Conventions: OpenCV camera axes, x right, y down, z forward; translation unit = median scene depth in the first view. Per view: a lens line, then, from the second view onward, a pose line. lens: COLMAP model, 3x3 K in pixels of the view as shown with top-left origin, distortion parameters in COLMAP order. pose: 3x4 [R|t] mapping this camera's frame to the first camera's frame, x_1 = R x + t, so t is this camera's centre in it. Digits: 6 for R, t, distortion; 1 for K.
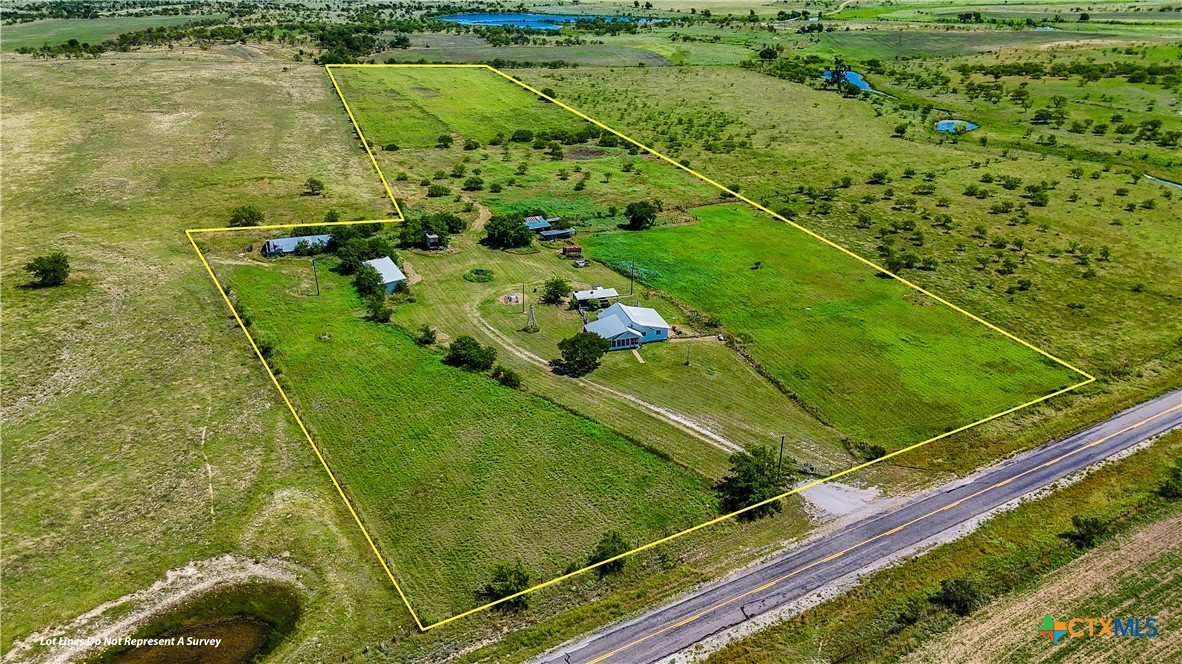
lens RADIAL K [[867.9, 0, 586.5], [0, 867.9, 334.2], [0, 0, 1]] dist [0.066242, -0.061606]
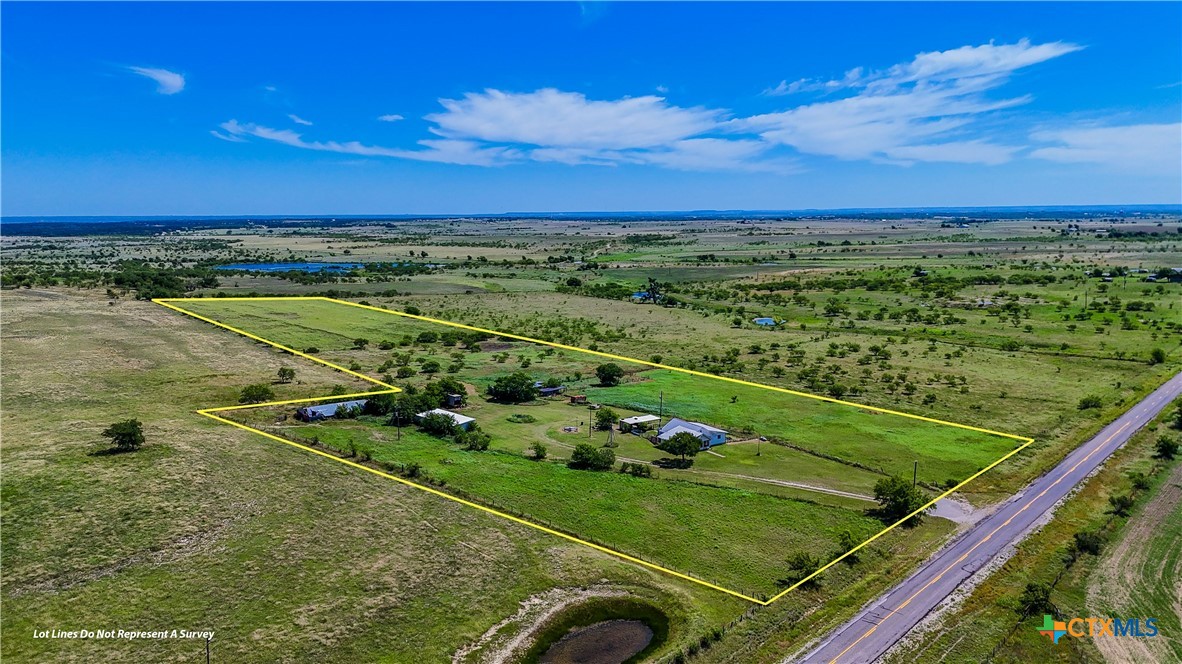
lens RADIAL K [[867.9, 0, 587.2], [0, 867.9, 326.6], [0, 0, 1]] dist [0.066242, -0.061606]
pose [[0.952953, -0.038631, 0.300648, -0.442072], [0.123003, 0.955796, -0.267065, 0.149625], [-0.277041, 0.291481, 0.915580, -0.089708]]
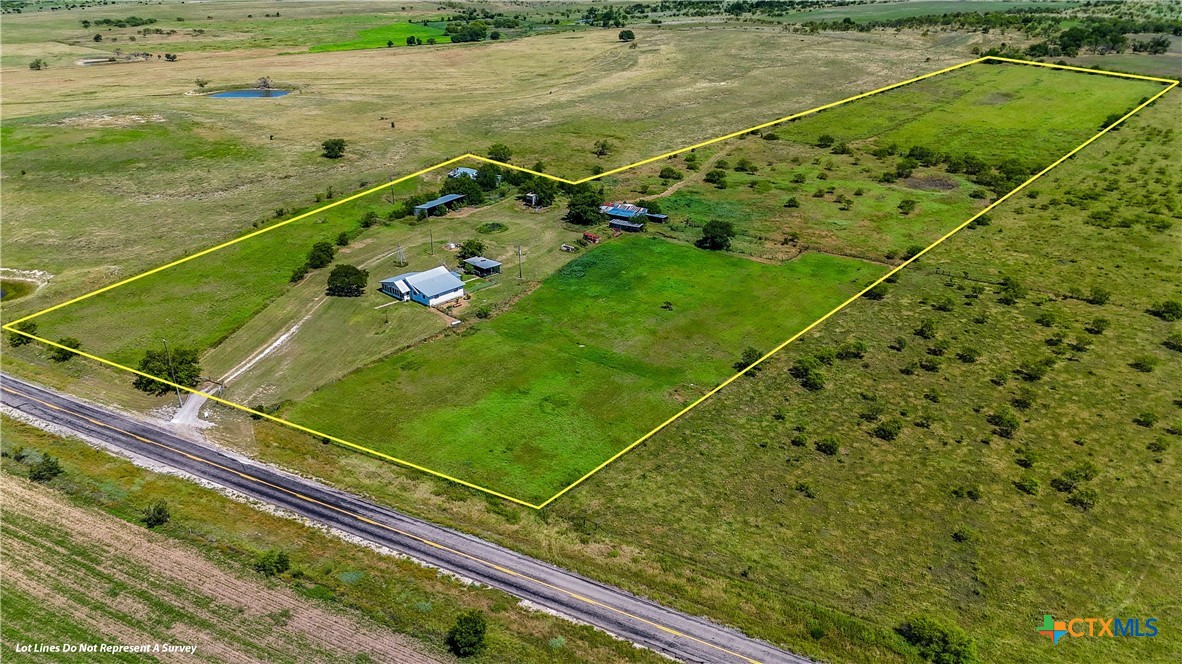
lens RADIAL K [[867.9, 0, 588.5], [0, 867.9, 333.0], [0, 0, 1]] dist [0.066242, -0.061606]
pose [[0.523744, 0.354891, -0.774432, 1.076531], [-0.341967, 0.920215, 0.190427, -0.244689], [0.780225, 0.165095, 0.603318, 0.494210]]
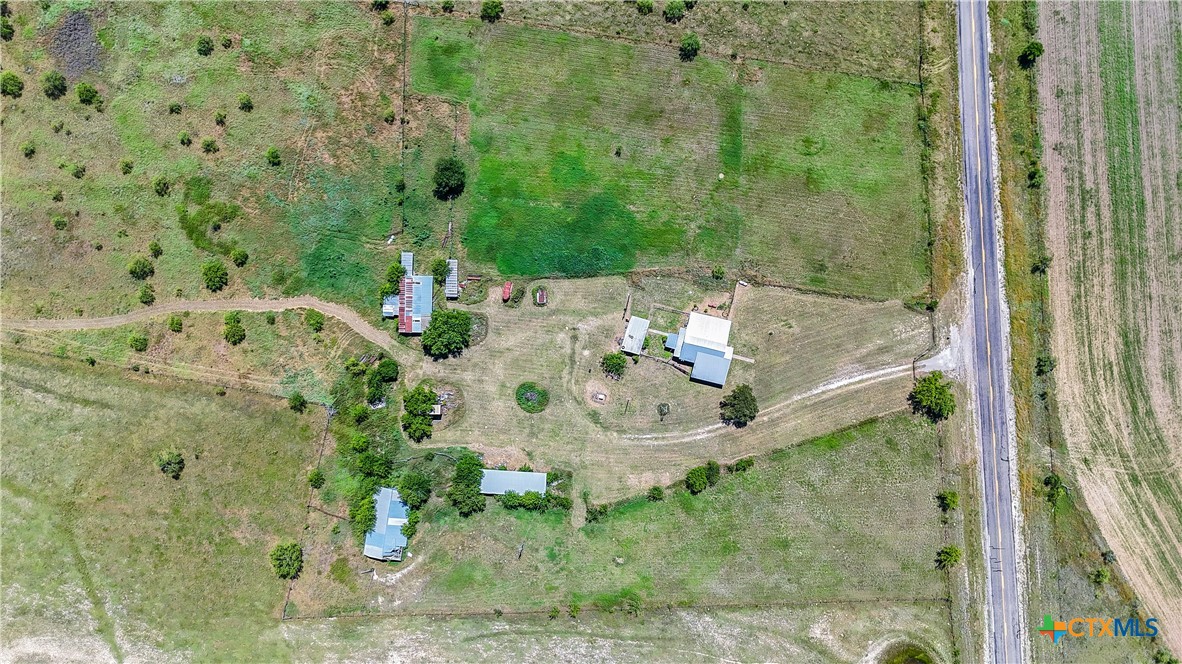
lens RADIAL K [[867.9, 0, 596.4], [0, 867.9, 332.7], [0, 0, 1]] dist [0.066242, -0.061606]
pose [[0.476840, -0.878772, -0.019584, 0.012692], [0.403158, 0.198855, 0.893264, -1.227499], [-0.781080, -0.433840, 0.449106, 0.568201]]
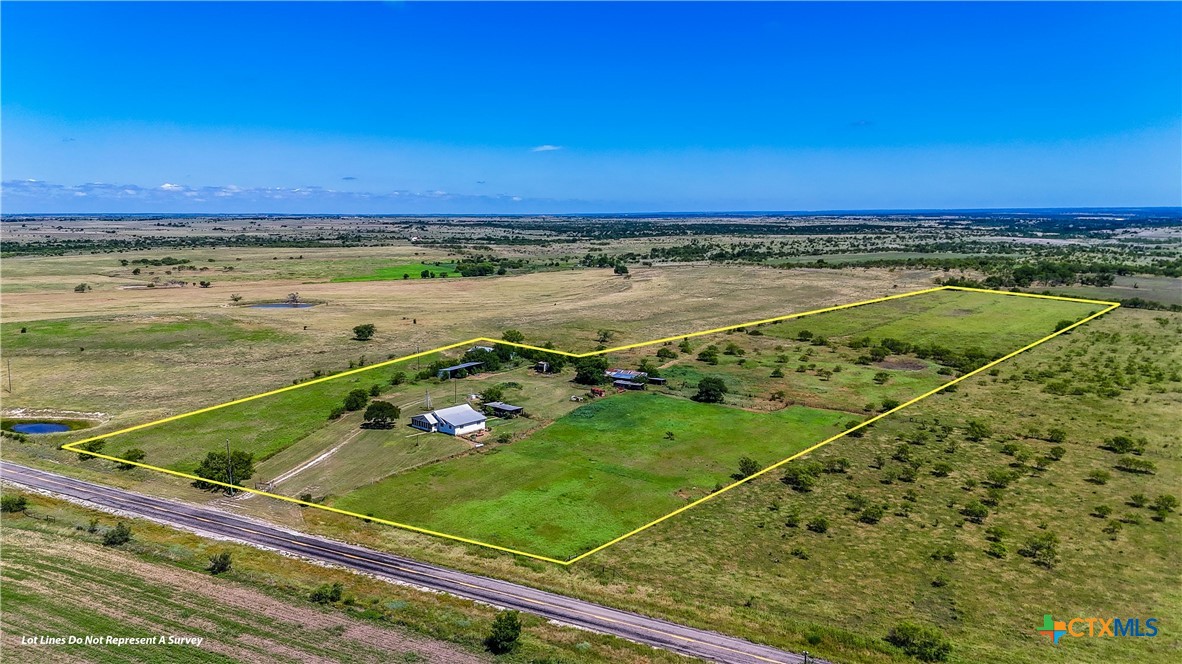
lens RADIAL K [[867.9, 0, 588.8], [0, 867.9, 332.6], [0, 0, 1]] dist [0.066242, -0.061606]
pose [[0.530119, 0.126875, -0.838378, 1.213776], [-0.346213, 0.934955, -0.077425, -0.101166], [0.774022, 0.331302, 0.539563, 0.433572]]
